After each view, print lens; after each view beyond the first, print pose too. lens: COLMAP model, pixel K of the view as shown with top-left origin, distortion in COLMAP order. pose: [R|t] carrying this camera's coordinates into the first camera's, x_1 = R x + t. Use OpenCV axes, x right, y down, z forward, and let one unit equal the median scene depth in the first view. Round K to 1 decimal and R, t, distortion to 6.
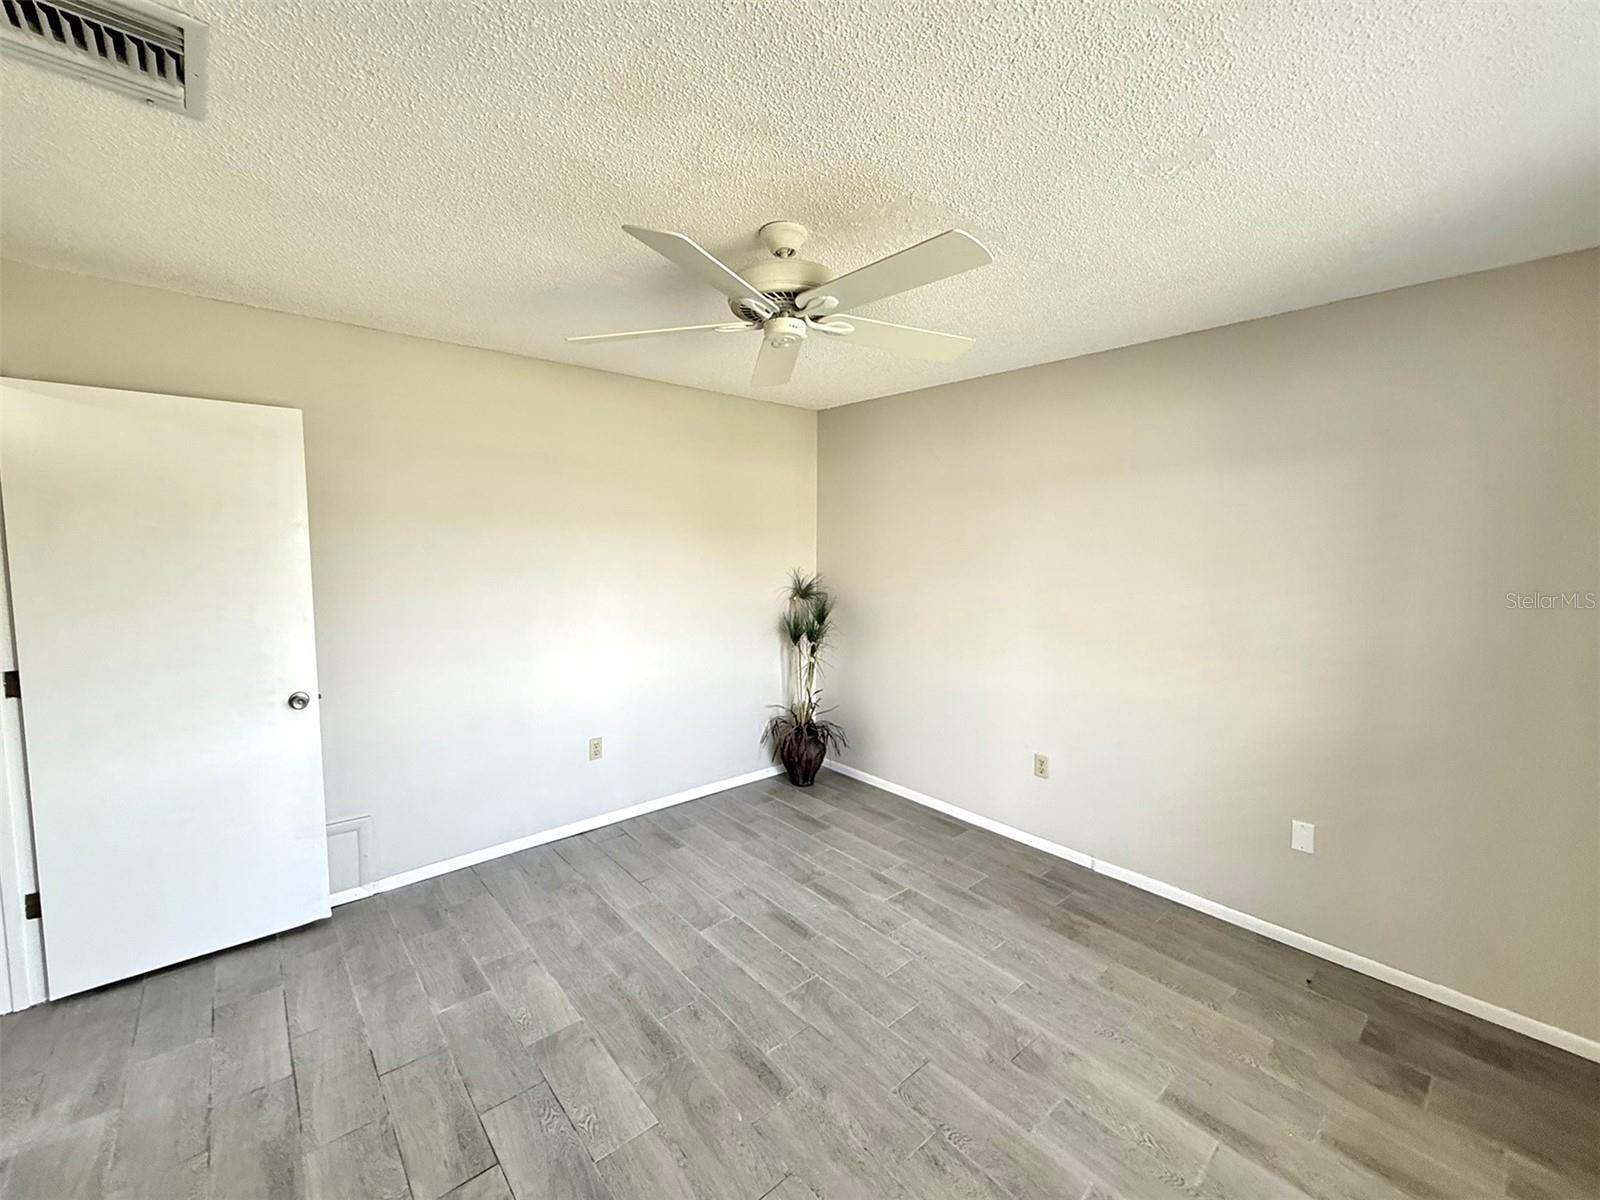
lens RADIAL K [[645.1, 0, 800.0], [0, 645.1, 600.0], [0, 0, 1]] dist [0.000681, -0.000046]
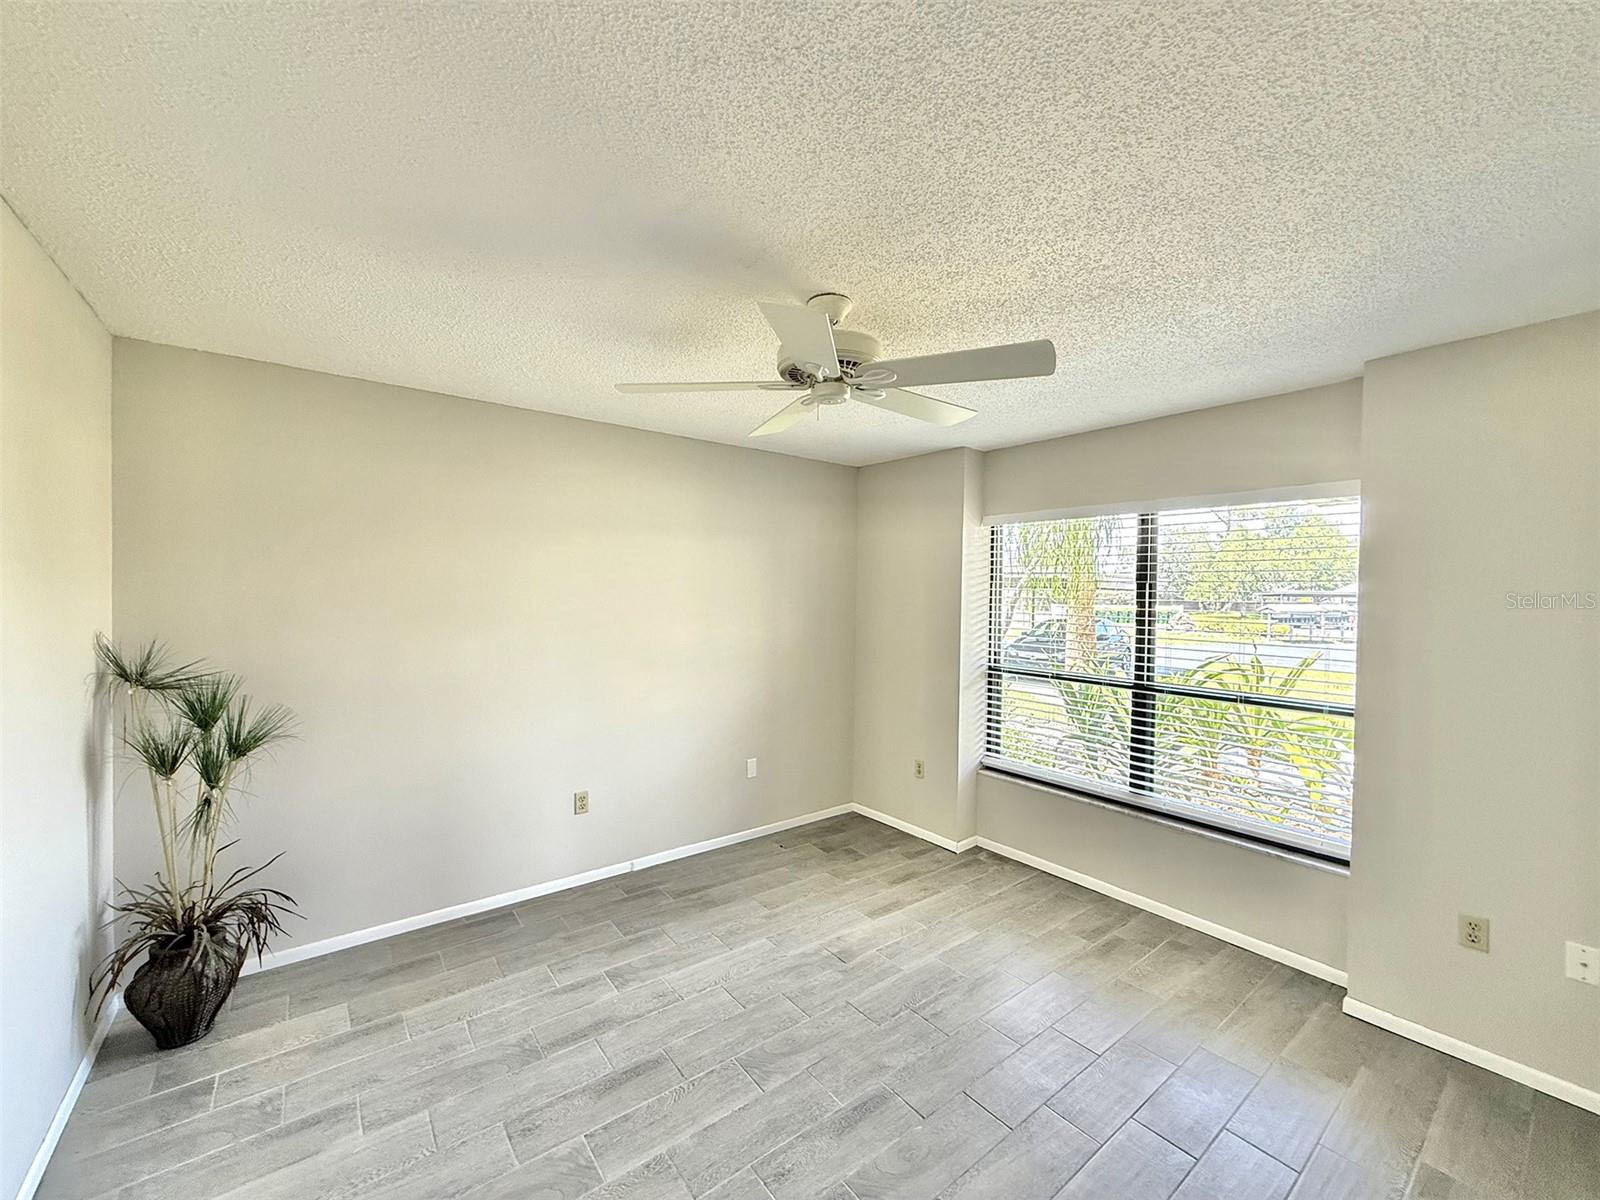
lens RADIAL K [[645.1, 0, 800.0], [0, 645.1, 600.0], [0, 0, 1]] dist [0.000681, -0.000046]
pose [[0.059548, -0.020901, 0.998007, -0.792434], [0.075363, 0.997022, 0.016384, -0.063302], [-0.995377, 0.074237, 0.060946, 0.739342]]
